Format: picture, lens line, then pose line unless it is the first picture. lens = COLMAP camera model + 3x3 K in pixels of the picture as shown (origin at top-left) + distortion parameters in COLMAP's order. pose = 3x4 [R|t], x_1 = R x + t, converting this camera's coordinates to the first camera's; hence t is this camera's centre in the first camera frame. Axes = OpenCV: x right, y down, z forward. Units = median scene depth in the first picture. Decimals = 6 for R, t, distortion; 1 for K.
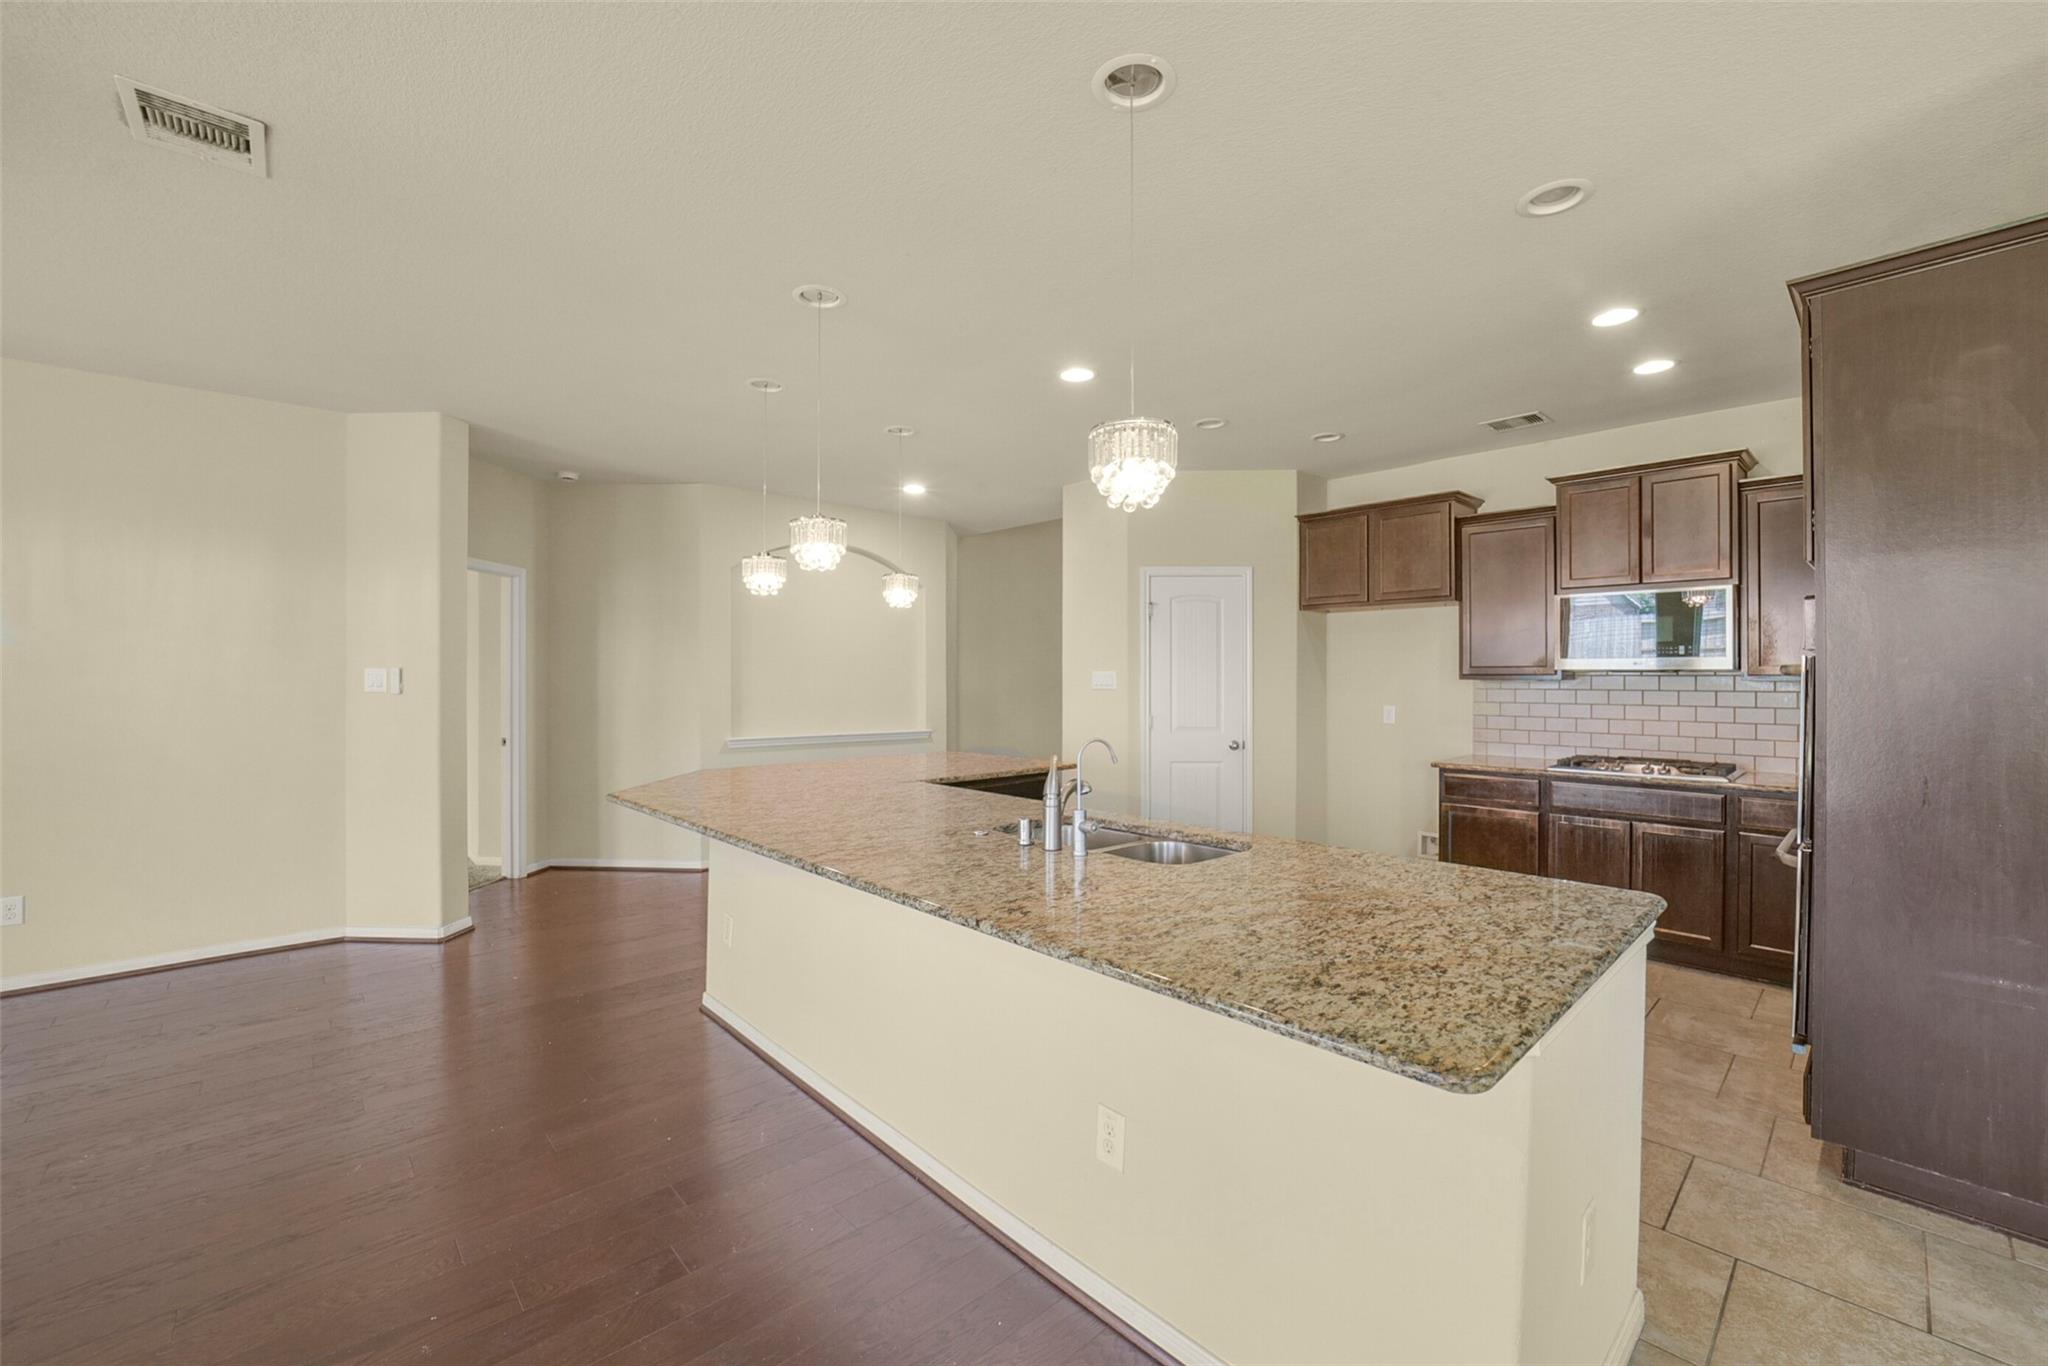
lens RADIAL K [[815.5, 0, 1022.7], [0, 815.5, 698.3], [0, 0, 1]] dist [-0.035741, 0.007835]
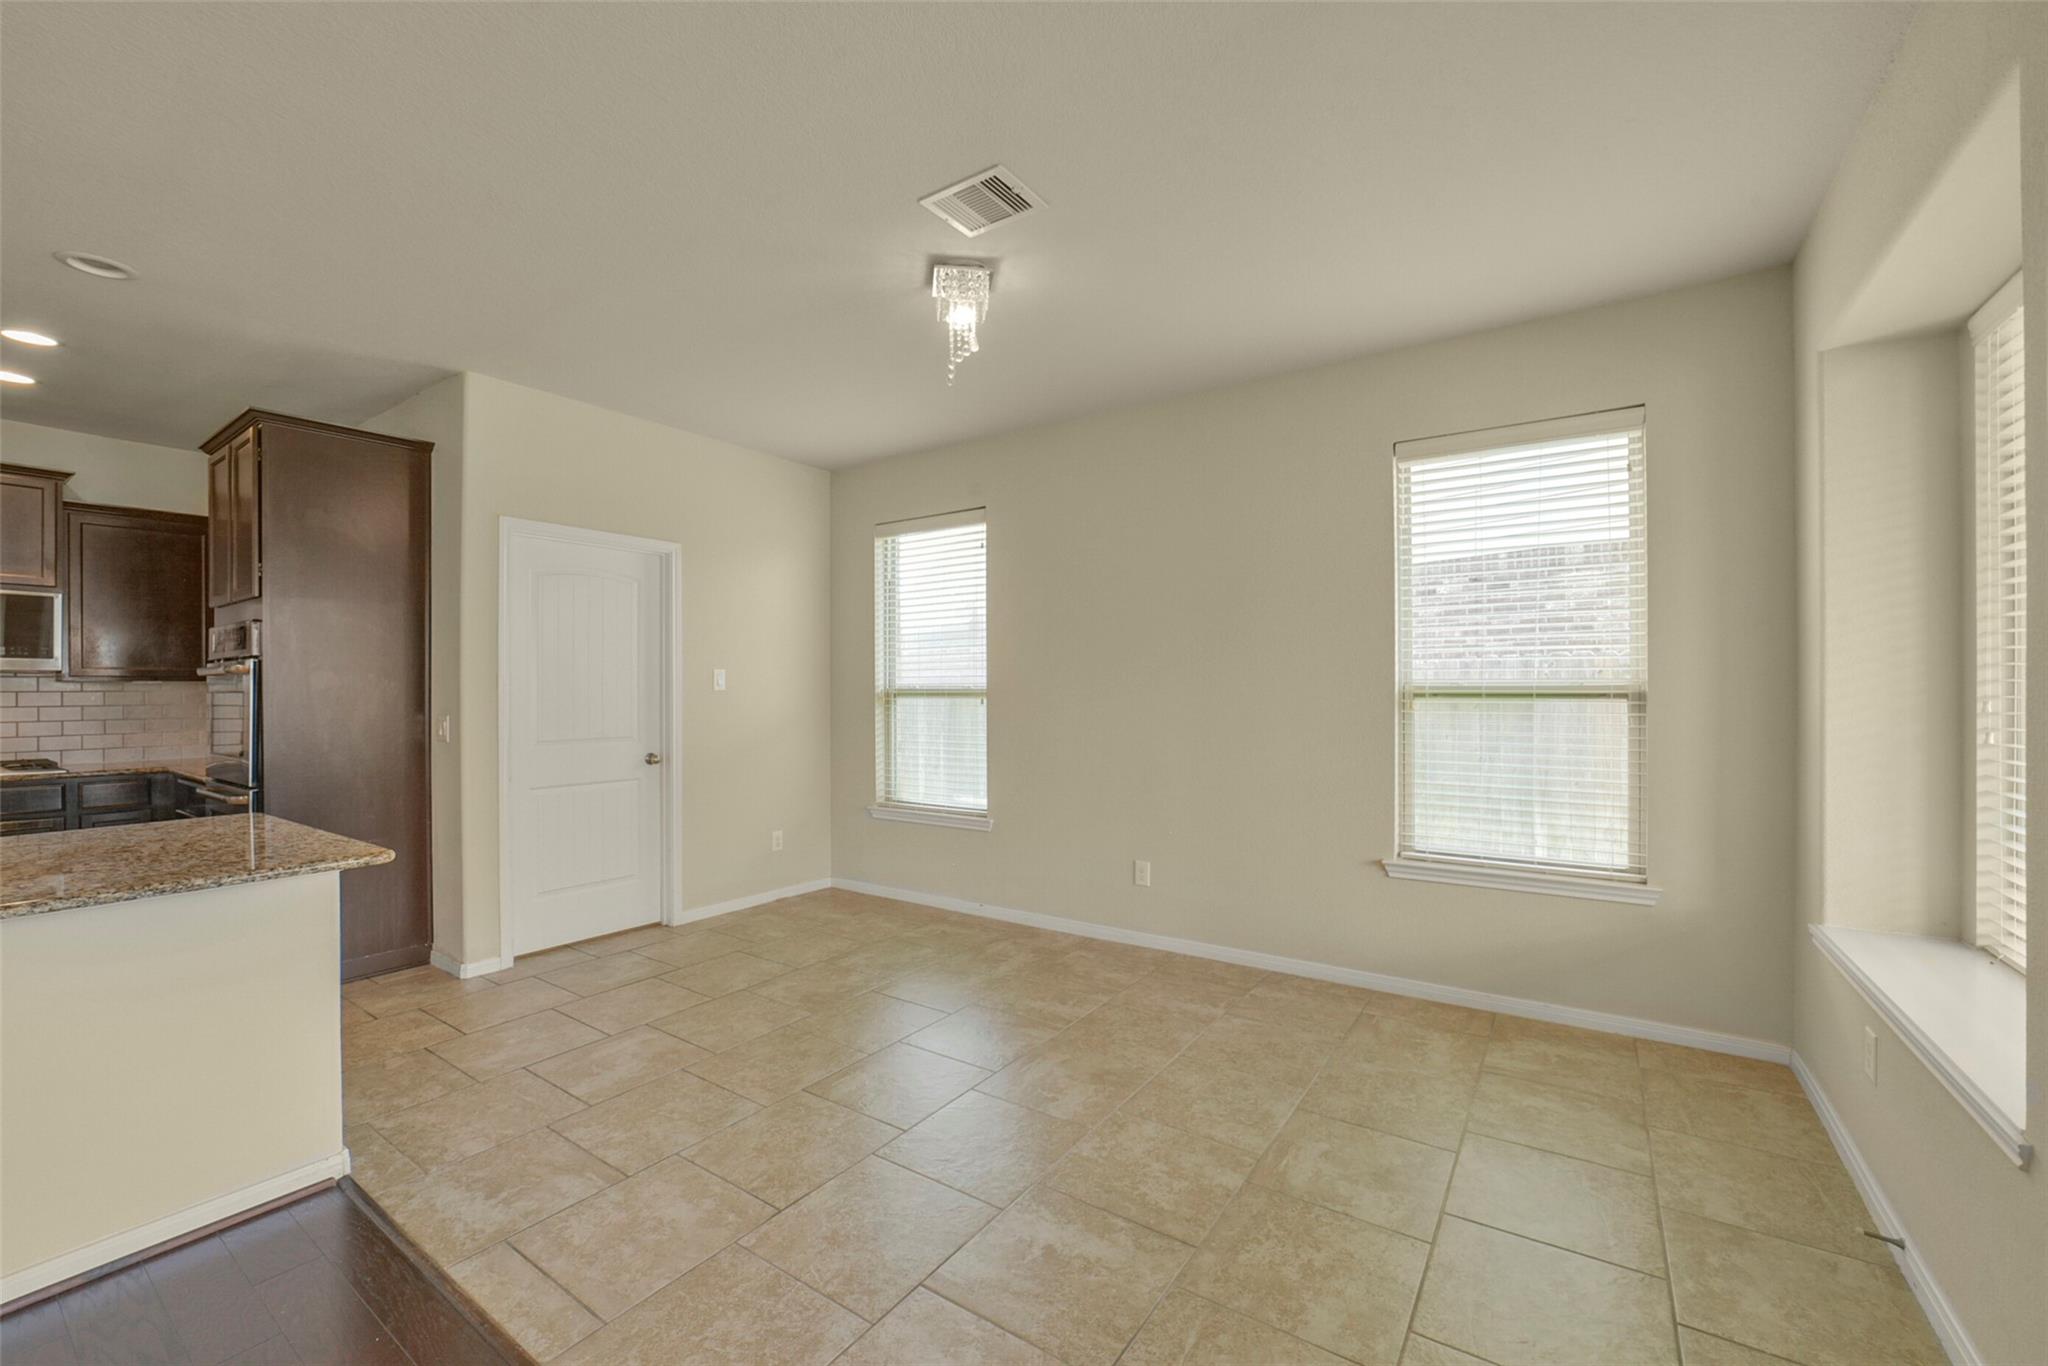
lens RADIAL K [[857.3, 0, 1007.9], [0, 857.3, 686.0], [0, 0, 1]] dist [-0.048422, 0.009863]
pose [[-0.227646, 0.000974, 0.973743, -0.485935], [0.035992, 0.999325, 0.007415, 0.022930], [-0.973079, 0.036735, -0.227527, -0.018542]]
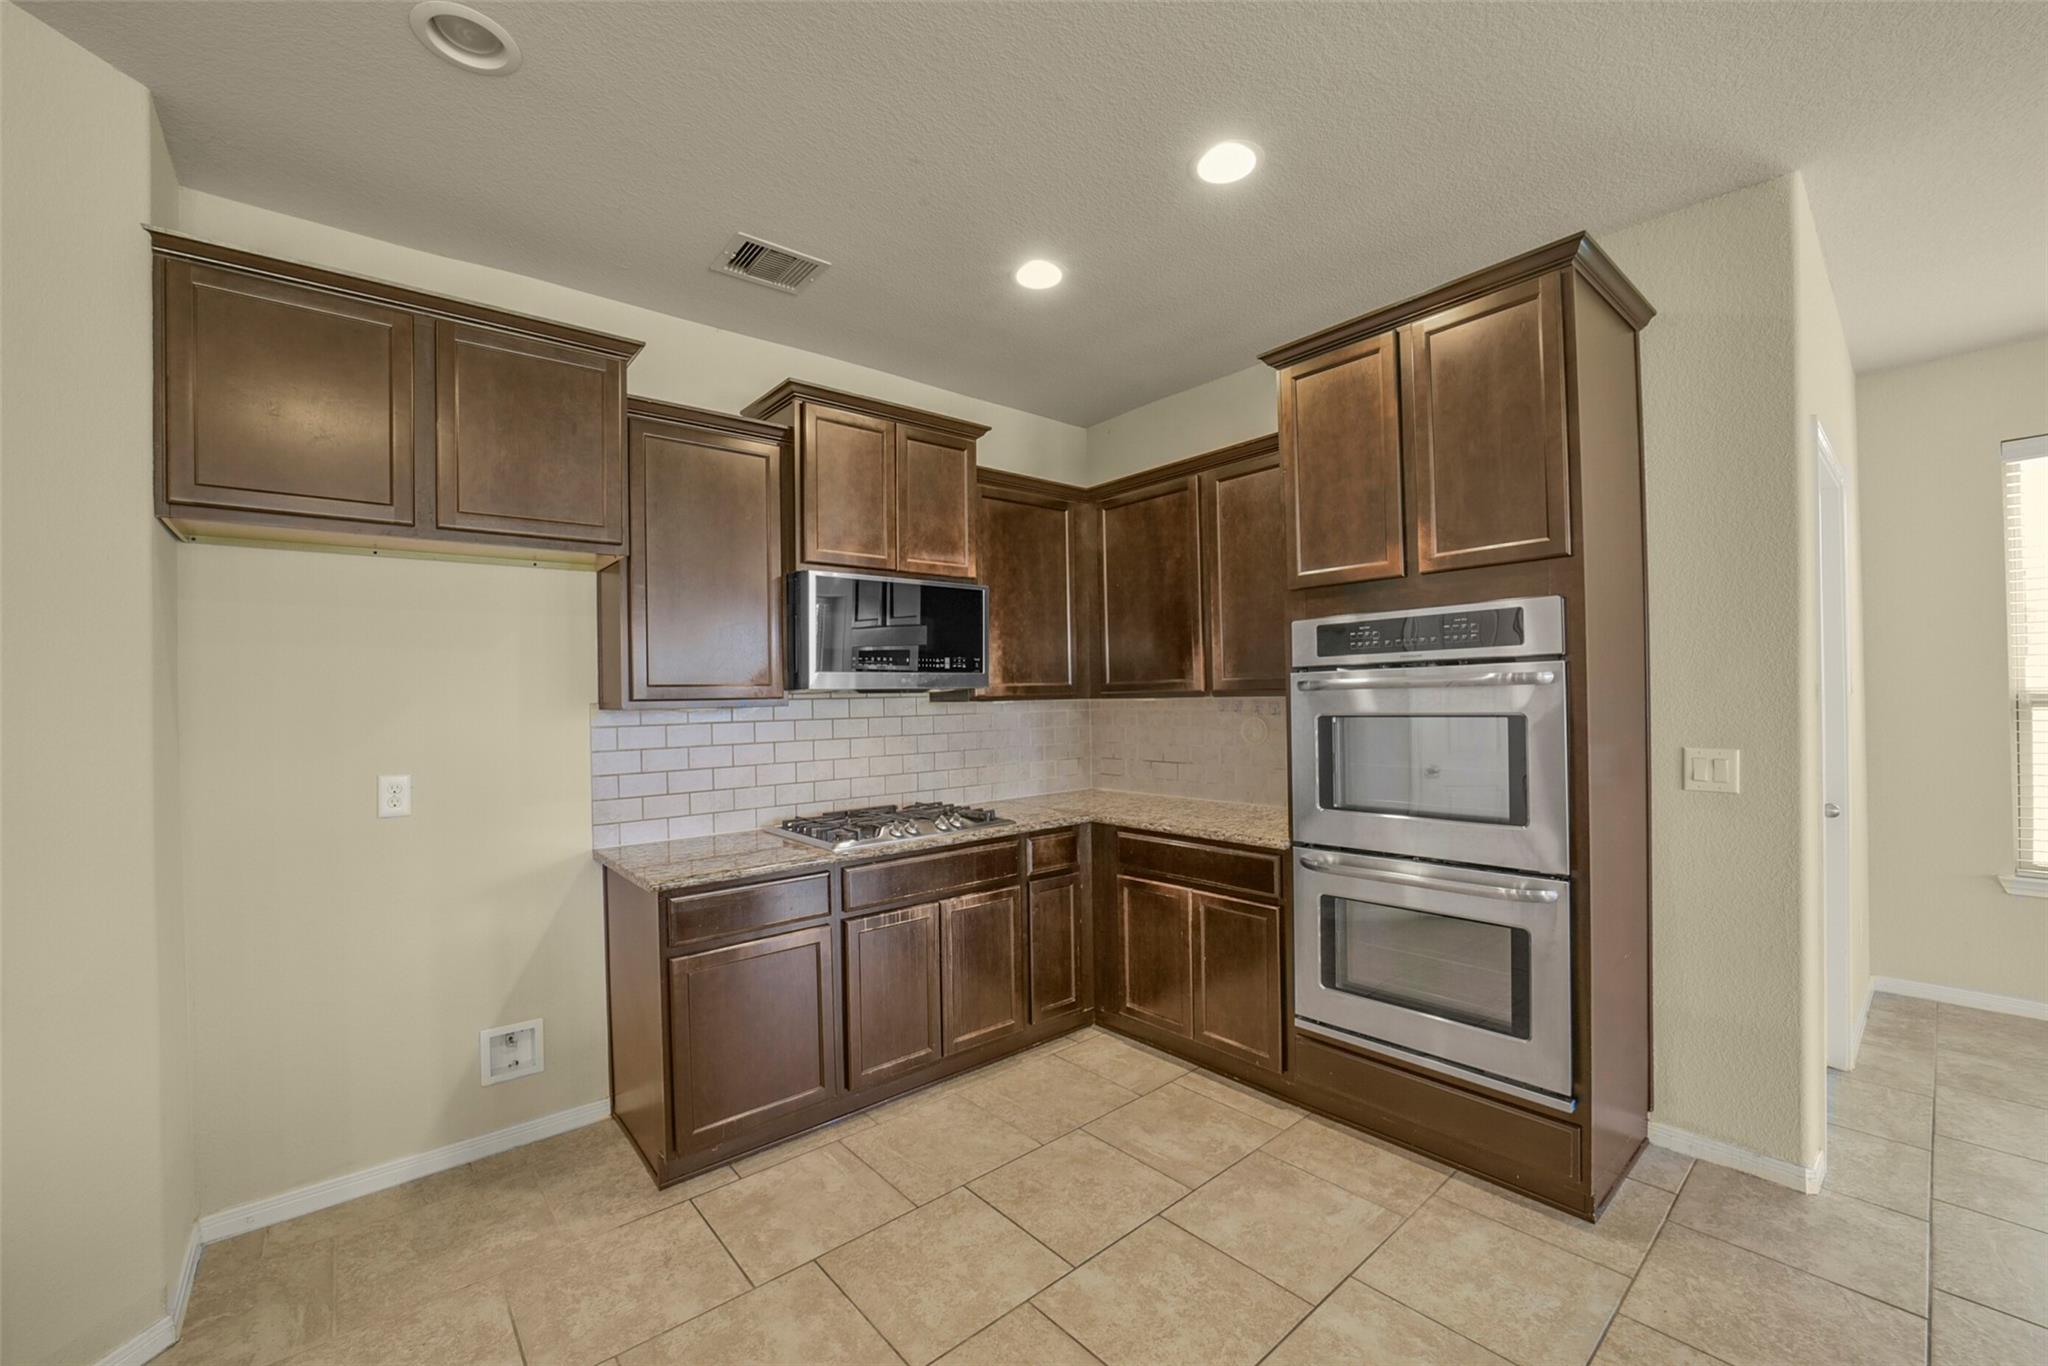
lens RADIAL K [[815.5, 0, 1022.7], [0, 815.5, 698.3], [0, 0, 1]] dist [-0.035741, 0.007835]
pose [[0.033995, 0.001705, 0.999421, 0.041995], [0.047388, 0.998871, -0.003316, -0.020394], [-0.998298, 0.047473, 0.033876, 0.902140]]
